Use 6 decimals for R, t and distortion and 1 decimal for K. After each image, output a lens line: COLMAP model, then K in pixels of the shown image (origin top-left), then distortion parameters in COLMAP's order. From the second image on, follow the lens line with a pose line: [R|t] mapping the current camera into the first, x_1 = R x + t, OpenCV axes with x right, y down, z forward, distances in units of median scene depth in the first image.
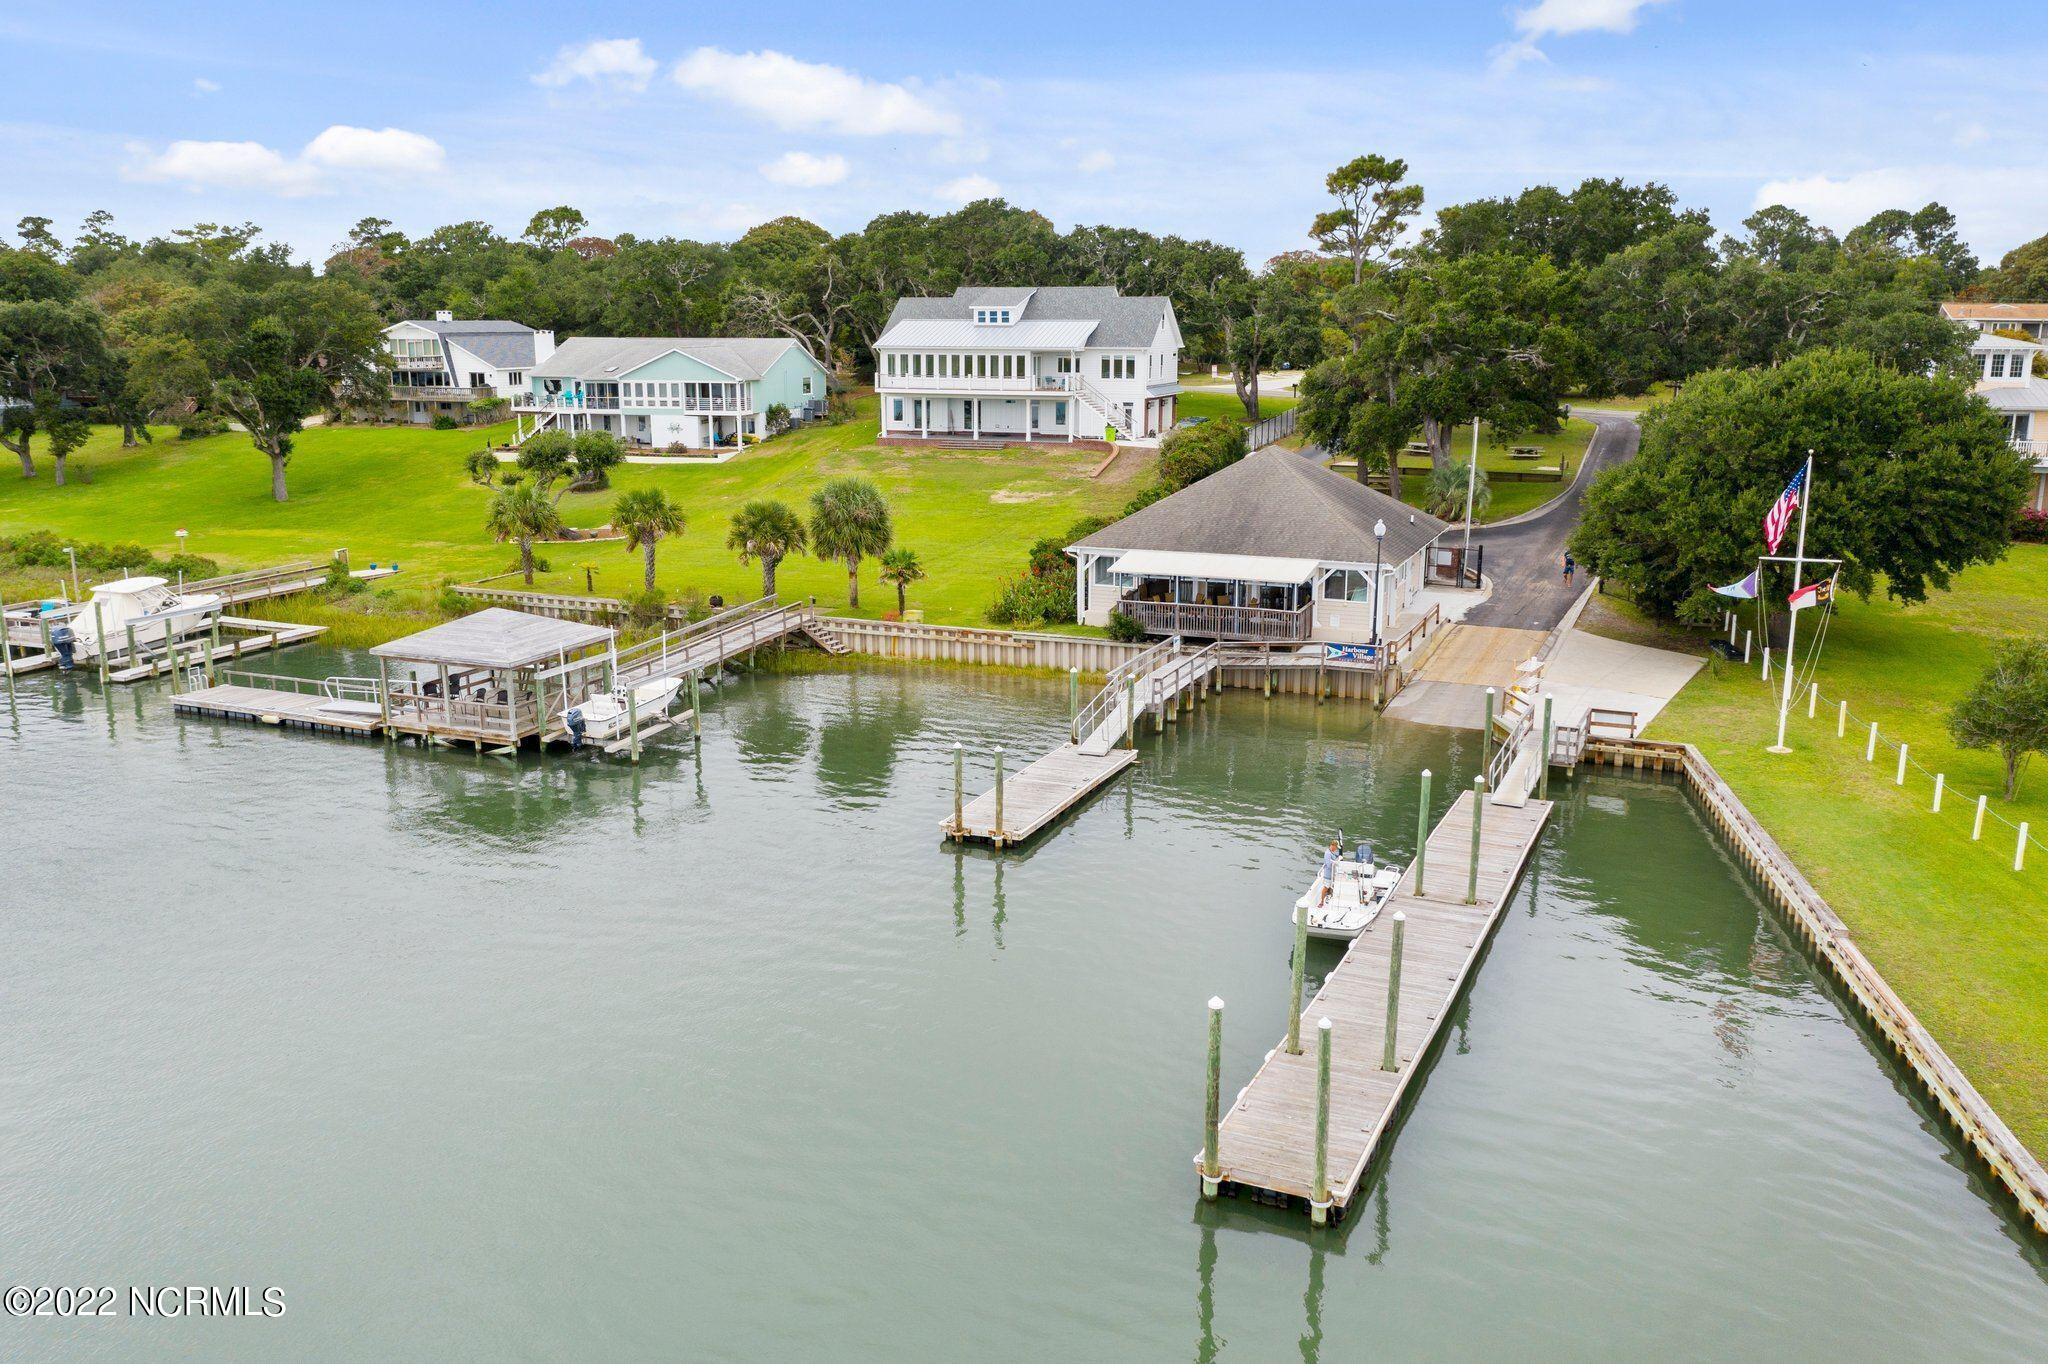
lens RADIAL K [[1632.2, 0, 1024.0], [0, 1632.2, 682.0], [0, 0, 1]] dist [-0.014776, -0.000684]
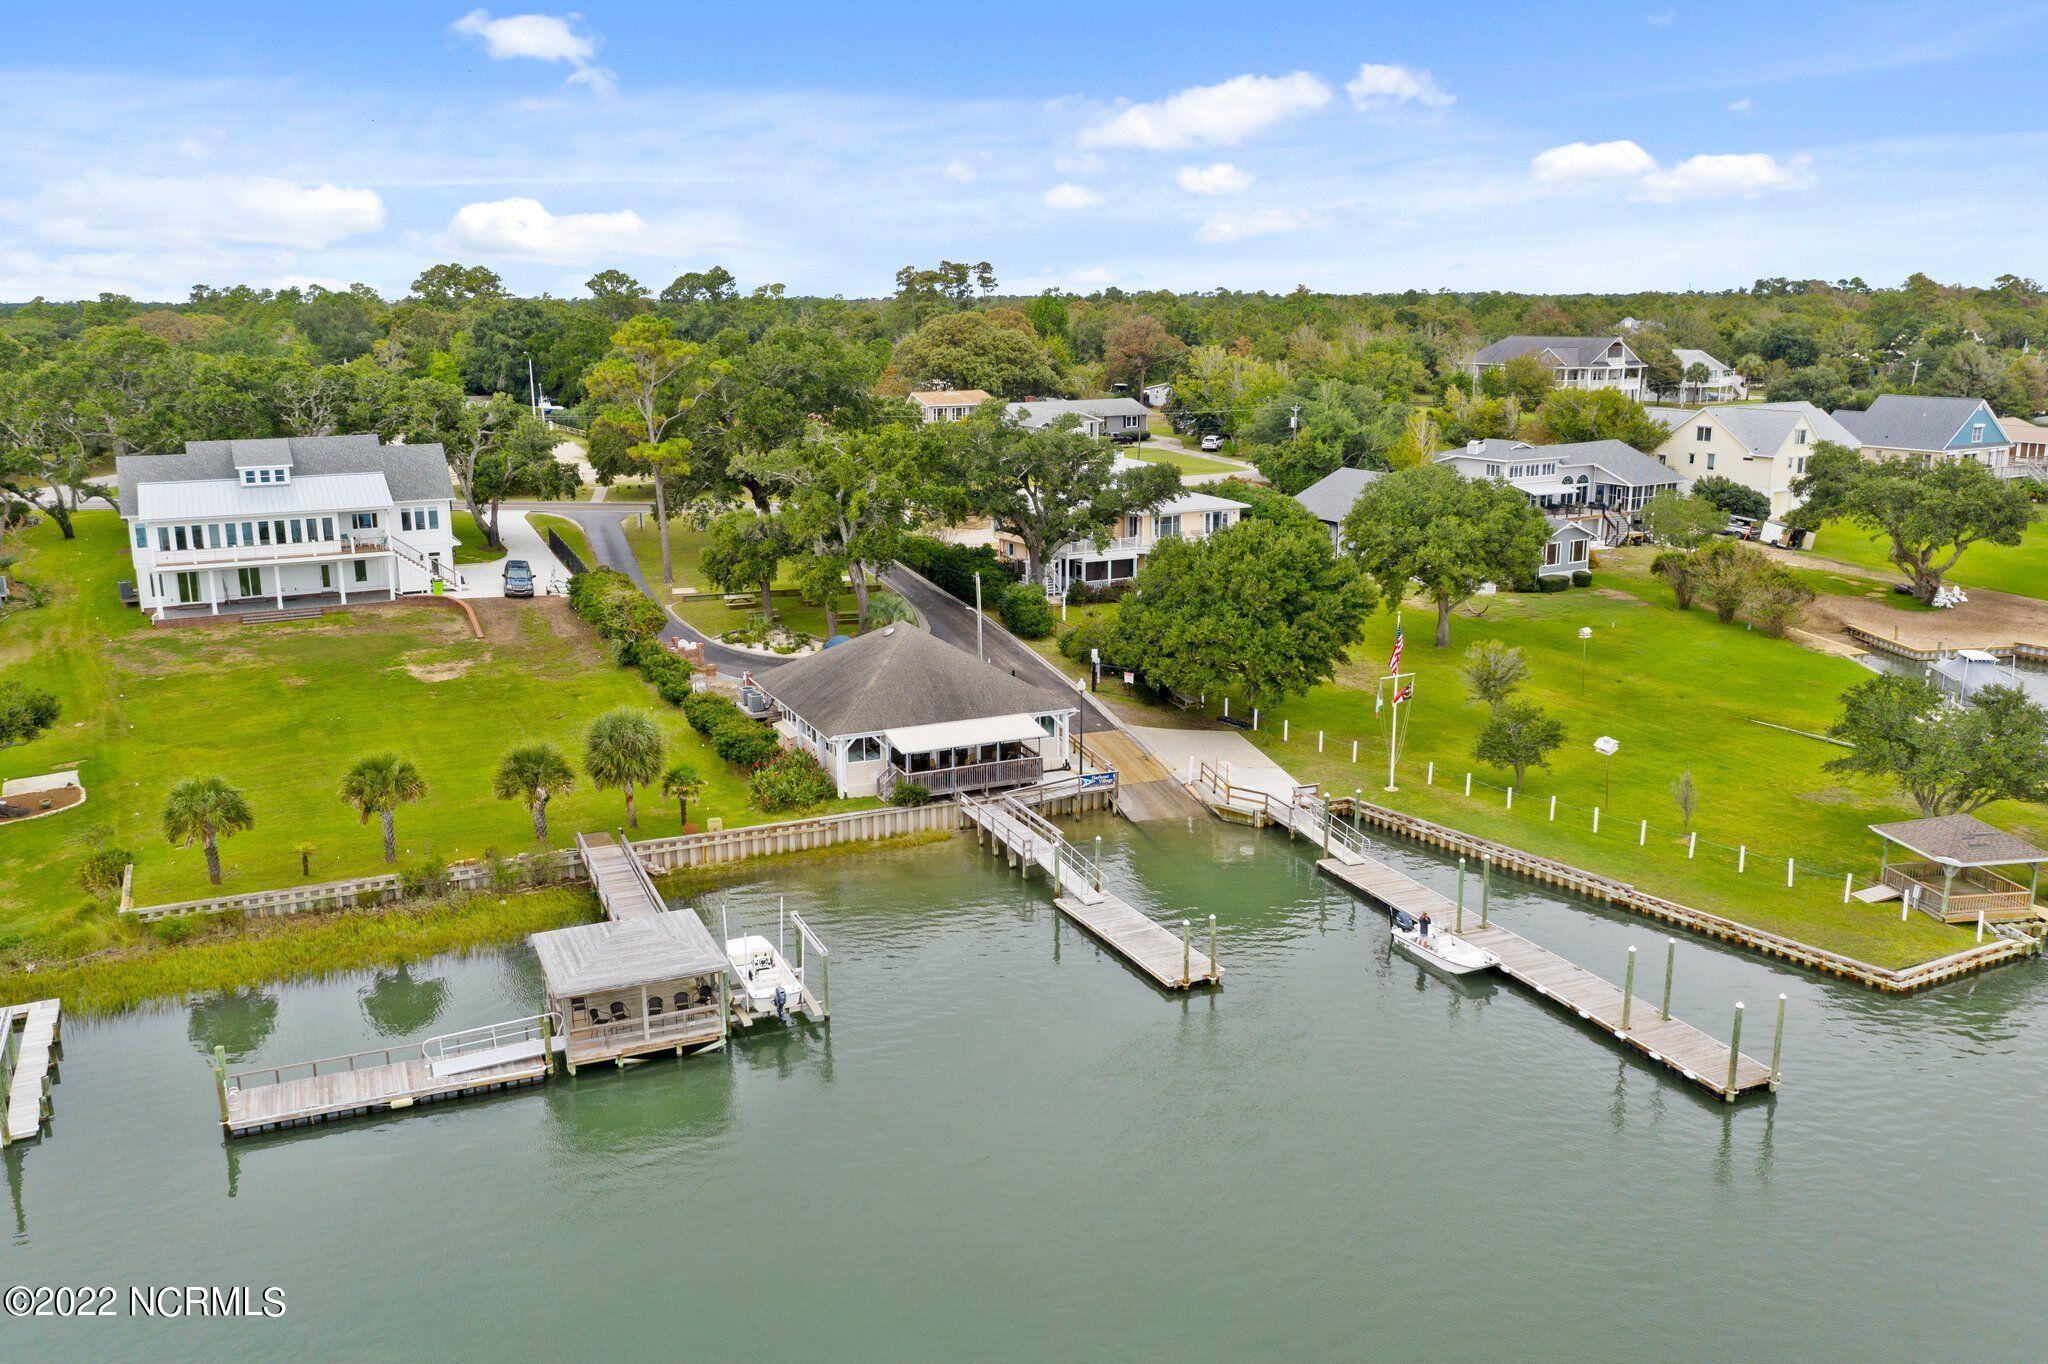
lens RADIAL K [[1632.2, 0, 1024.0], [0, 1632.2, 682.0], [0, 0, 1]] dist [-0.014776, -0.000684]
pose [[0.686682, -0.169181, 0.706997, -0.409975], [0.164404, 0.983487, 0.075663, -0.109729], [-0.708123, 0.064277, 0.703157, 0.044094]]
